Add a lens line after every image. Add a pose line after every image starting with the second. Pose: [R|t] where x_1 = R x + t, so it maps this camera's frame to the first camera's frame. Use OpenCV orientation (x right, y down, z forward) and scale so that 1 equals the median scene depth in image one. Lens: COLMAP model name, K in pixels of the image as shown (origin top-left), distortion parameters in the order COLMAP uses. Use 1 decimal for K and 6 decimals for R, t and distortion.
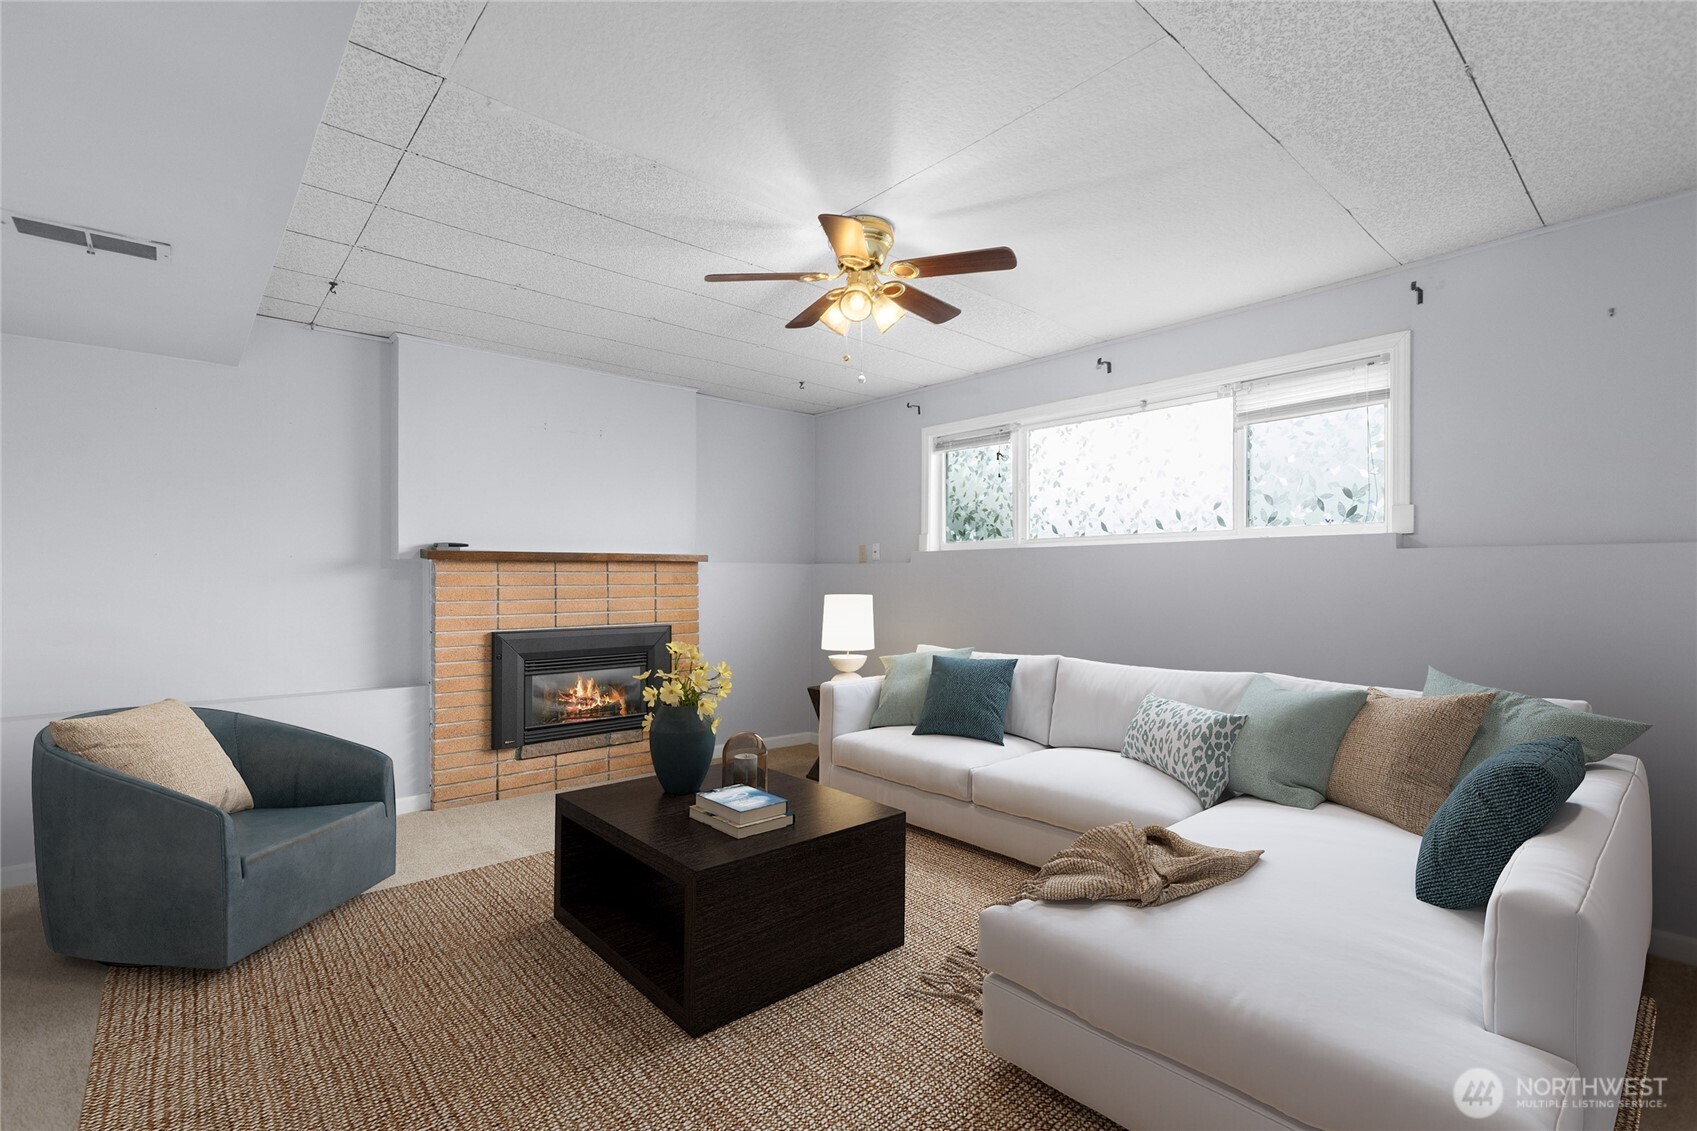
lens RADIAL K [[763.3, 0, 838.0], [0, 763.3, 575.0], [0, 0, 1]] dist [0.000657, 0.000034]
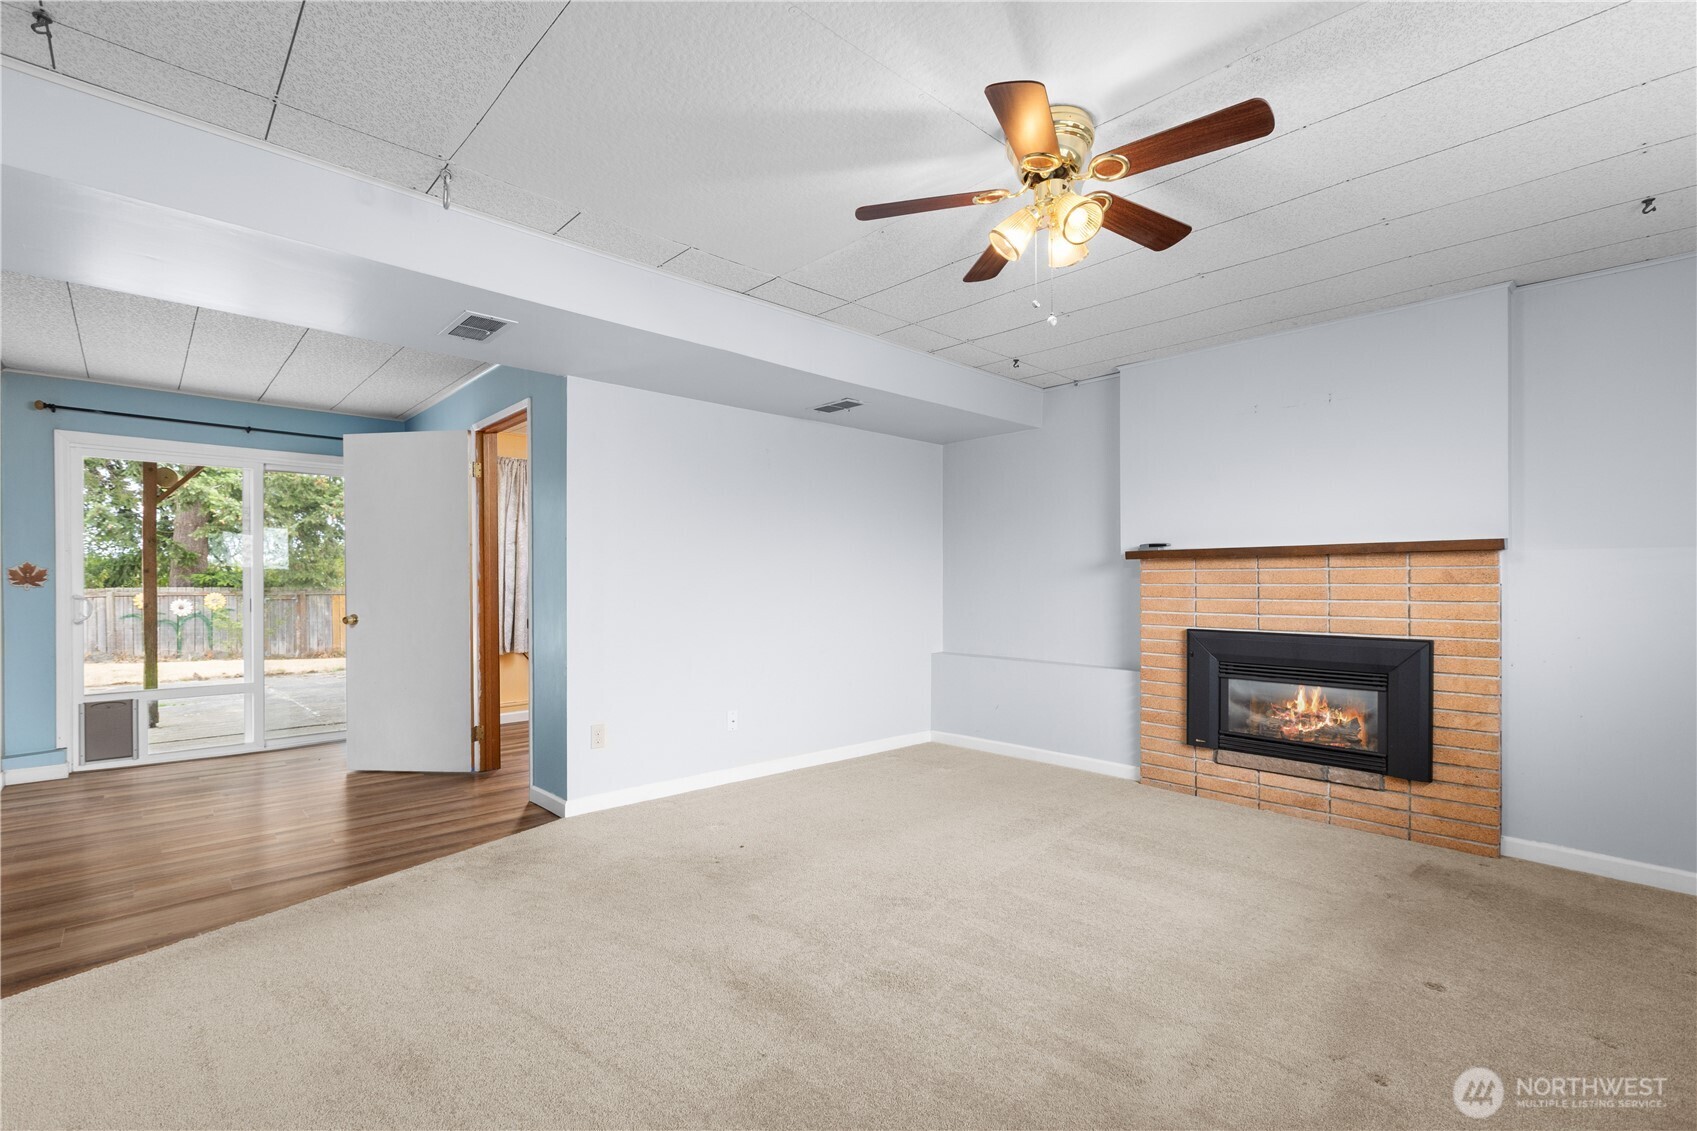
lens RADIAL K [[763.3, 0, 838.0], [0, 763.3, 575.0], [0, 0, 1]] dist [0.000657, 0.000034]
pose [[0.025568, 0.001091, -0.999673, 0.538745], [0.010069, 0.999948, 0.001348, -0.002697], [0.999622, -0.010100, 0.025555, 0.496814]]
